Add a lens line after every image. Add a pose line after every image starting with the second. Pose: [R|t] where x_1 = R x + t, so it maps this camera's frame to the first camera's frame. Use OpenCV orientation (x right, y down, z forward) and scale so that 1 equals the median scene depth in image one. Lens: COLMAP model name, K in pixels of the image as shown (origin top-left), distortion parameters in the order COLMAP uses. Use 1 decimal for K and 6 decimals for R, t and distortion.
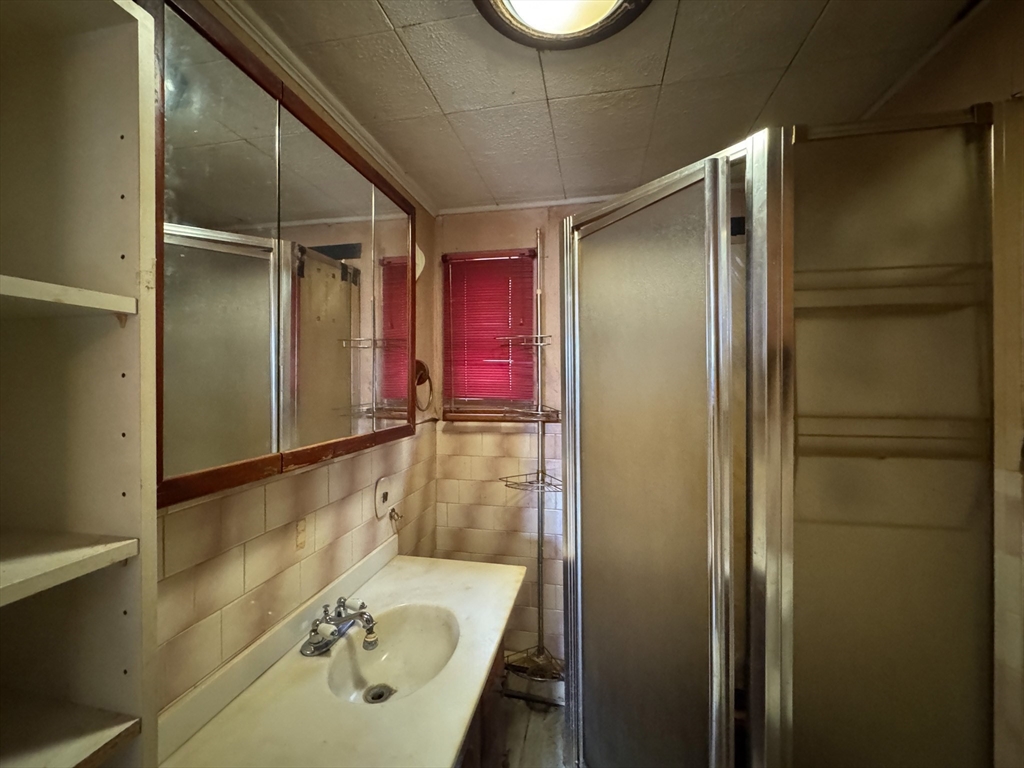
lens RADIAL K [[420.4, 0, 512.4], [0, 420.4, 379.0], [0, 0, 1]] dist [0.000132, 0.000267]
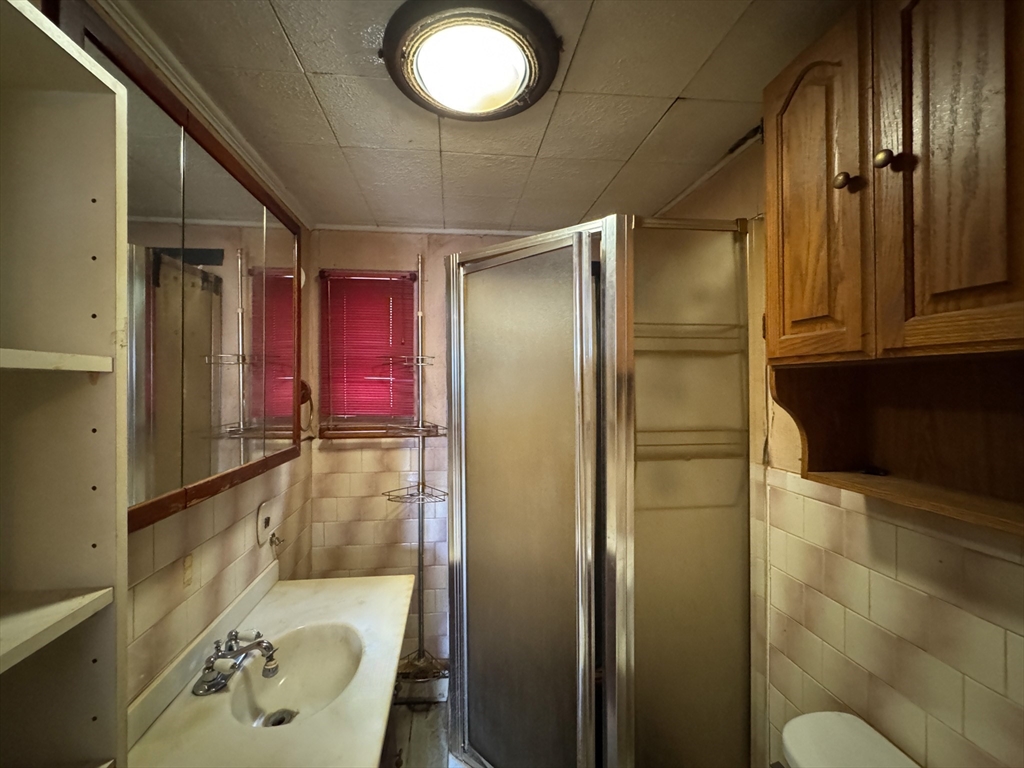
lens RADIAL K [[420.5, 0, 497.0], [0, 420.5, 380.5], [0, 0, 1]] dist [-0.000204, 0.000064]
pose [[0.954063, 0.002958, 0.299590, -0.083637], [-0.000088, 0.999954, -0.009592, -0.035040], [-0.299605, 0.009125, 0.954020, -0.082439]]
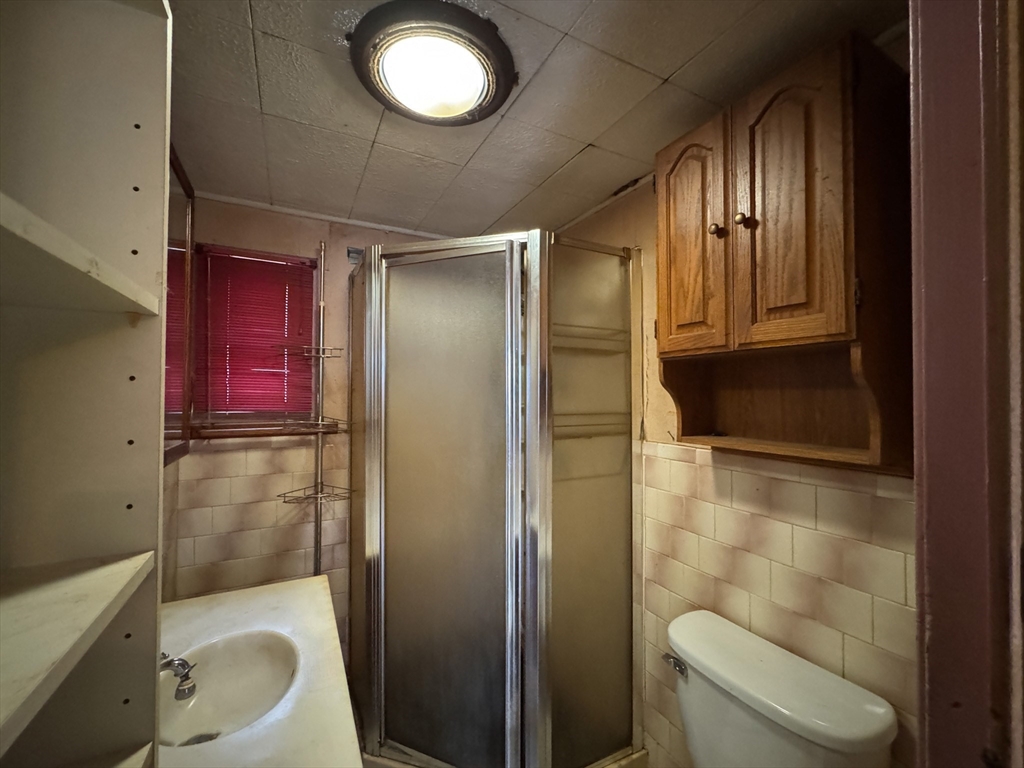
lens RADIAL K [[416.8, 0, 513.0], [0, 416.8, 381.8], [0, 0, 1]] dist [-0.002031, 0.000071]
pose [[0.778507, 0.022255, 0.627241, -0.244268], [-0.005969, 0.999588, -0.028058, 0.005750], [-0.627607, 0.018099, 0.778320, -0.071641]]
